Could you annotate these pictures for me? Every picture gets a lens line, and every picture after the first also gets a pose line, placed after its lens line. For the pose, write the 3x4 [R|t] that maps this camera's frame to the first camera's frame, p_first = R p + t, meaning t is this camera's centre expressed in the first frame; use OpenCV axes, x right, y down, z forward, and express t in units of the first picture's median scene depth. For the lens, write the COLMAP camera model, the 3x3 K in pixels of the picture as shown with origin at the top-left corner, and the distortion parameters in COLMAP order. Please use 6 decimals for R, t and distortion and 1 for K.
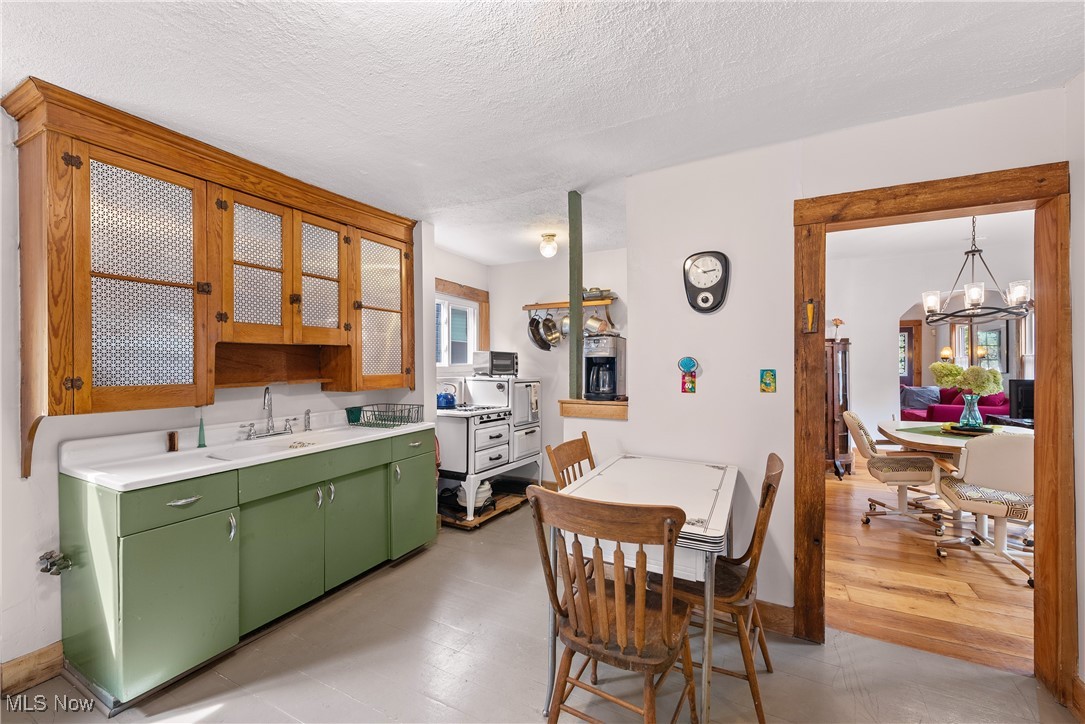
lens RADIAL K [[435.3, 0, 544.3], [0, 435.3, 366.8], [0, 0, 1]] dist [0.000154, -0.000398]
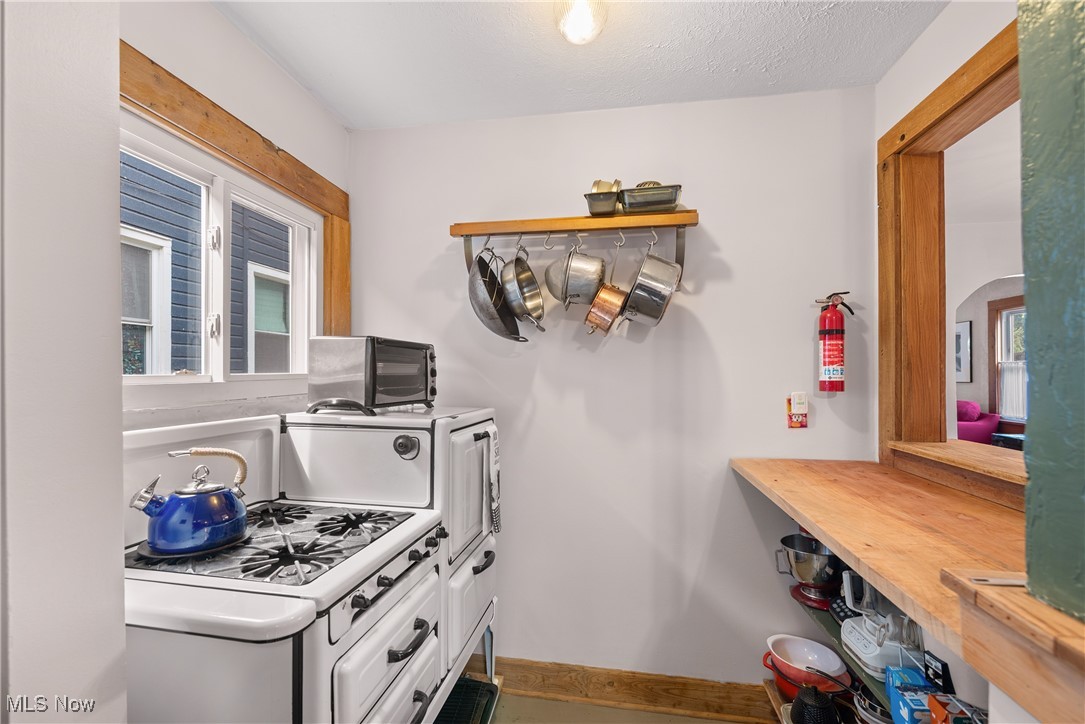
lens RADIAL K [[460.3, 0, 535.5], [0, 460.3, 370.1], [0, 0, 1]] dist [-0.000572, -0.000112]
pose [[0.948349, 0.002209, 0.317222, -0.177263], [0.000411, 0.999966, -0.008191, -0.011176], [-0.317230, 0.007899, 0.948316, 0.969471]]
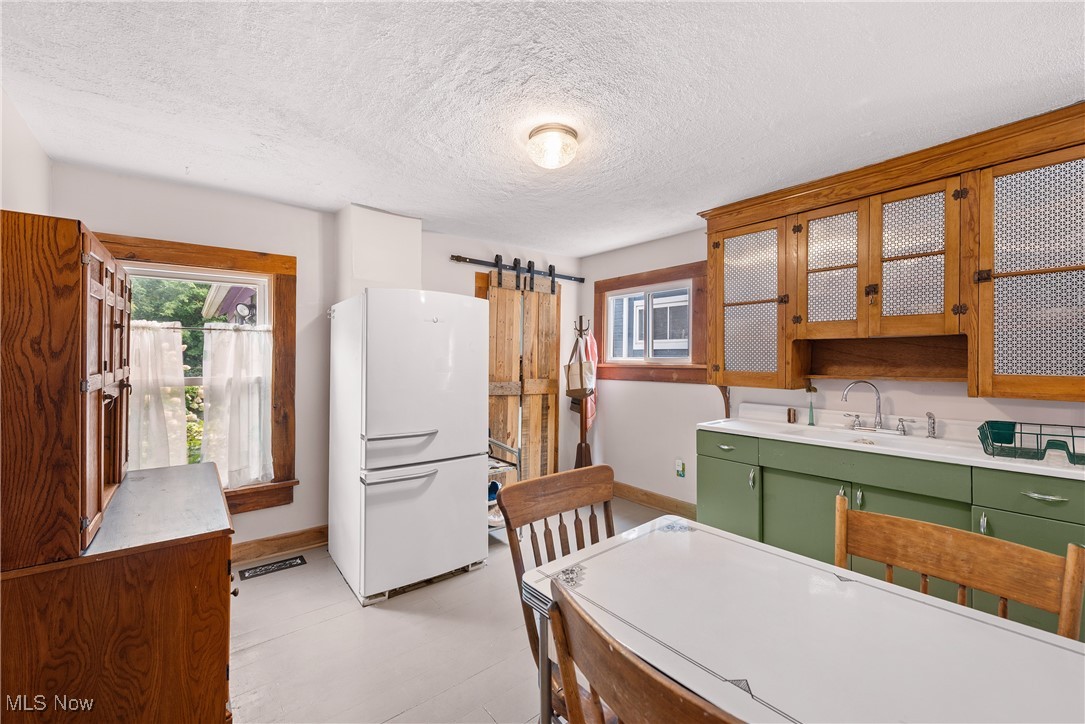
lens RADIAL K [[435.9, 0, 536.8], [0, 435.9, 355.7], [0, 0, 1]] dist [-0.001073, -0.000476]
pose [[-0.409983, -0.004738, -0.912081, 0.565602], [-0.013849, 0.999904, 0.001031, -0.002067], [0.911988, 0.013054, -0.410009, 0.684537]]
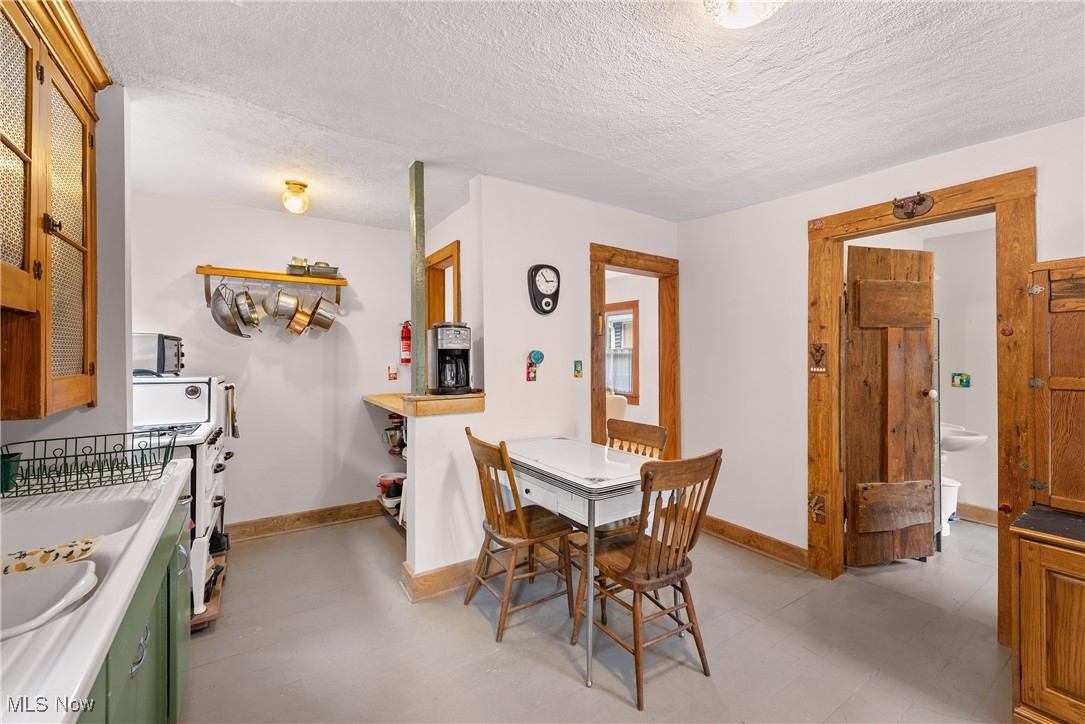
lens RADIAL K [[450.0, 0, 543.0], [0, 450.0, 355.7], [0, 0, 1]] dist [0.010381, -0.000504]
pose [[0.477153, 0.002496, 0.878817, -0.656458], [0.002738, 0.999987, -0.004327, -0.002717], [-0.878816, 0.004471, 0.477140, 0.356441]]
